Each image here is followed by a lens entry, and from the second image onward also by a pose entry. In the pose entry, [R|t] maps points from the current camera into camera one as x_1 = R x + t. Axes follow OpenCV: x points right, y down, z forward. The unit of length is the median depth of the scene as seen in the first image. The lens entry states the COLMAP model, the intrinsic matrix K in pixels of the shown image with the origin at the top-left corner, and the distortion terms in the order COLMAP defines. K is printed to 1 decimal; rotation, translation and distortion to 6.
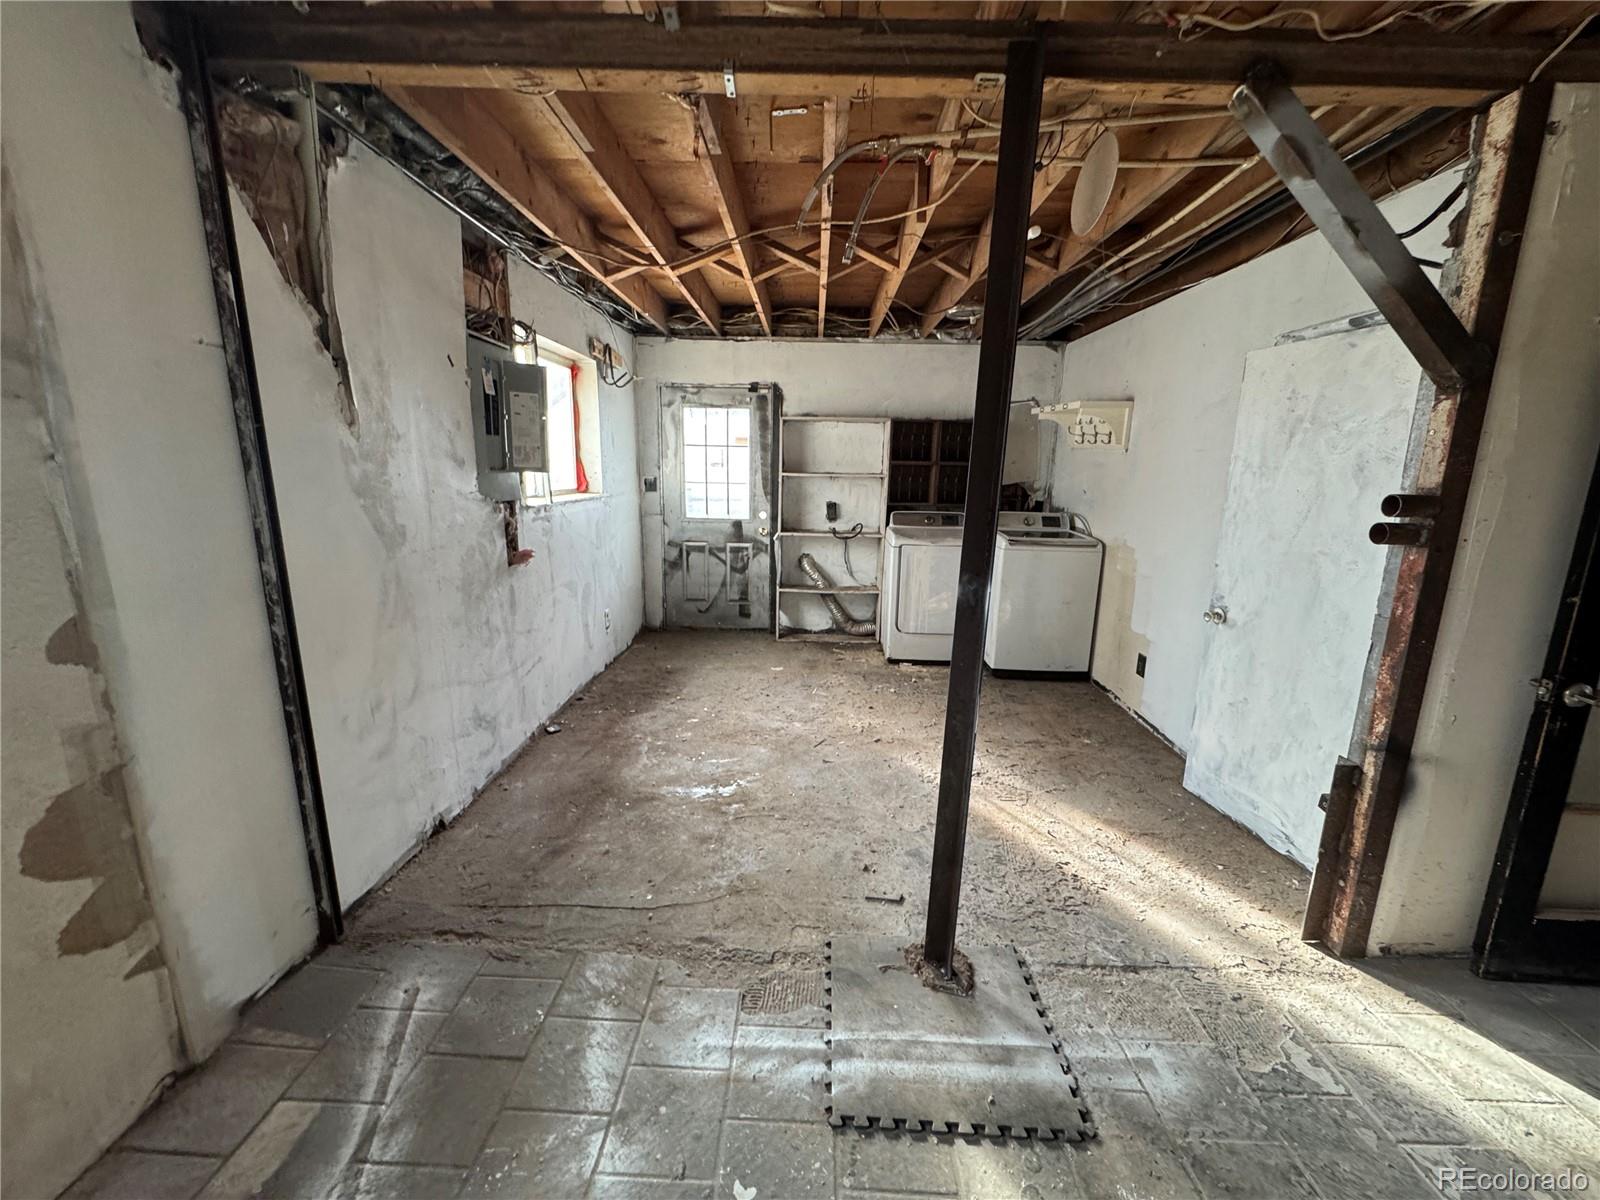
lens RADIAL K [[630.4, 0, 798.3], [0, 630.4, 598.7], [0, 0, 1]] dist [0.001240, -0.000256]
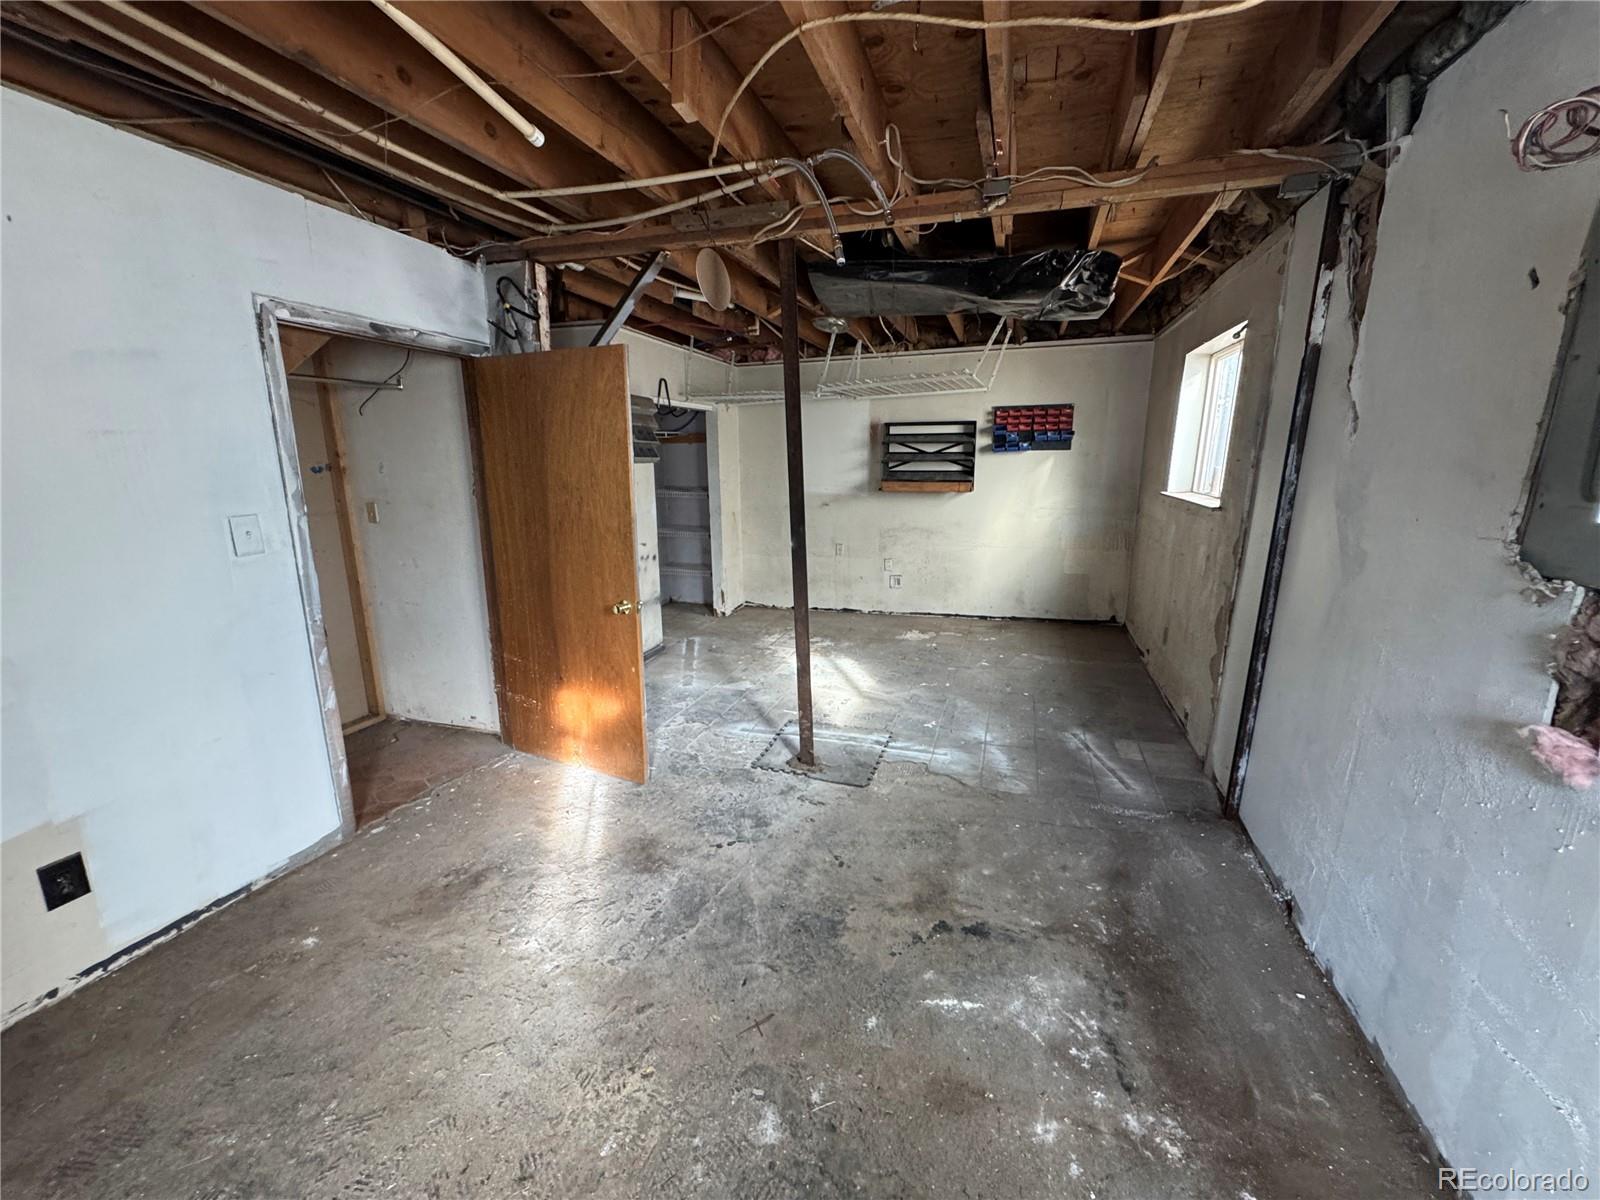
lens RADIAL K [[630.4, 0, 801.9], [0, 630.4, 593.0], [0, 0, 1]] dist [0.001240, -0.000256]
pose [[-0.955600, -0.080550, 0.283444, -0.221846], [0.043845, 0.912335, 0.407089, -0.566348], [-0.291387, 0.401442, -0.868296, 2.528964]]
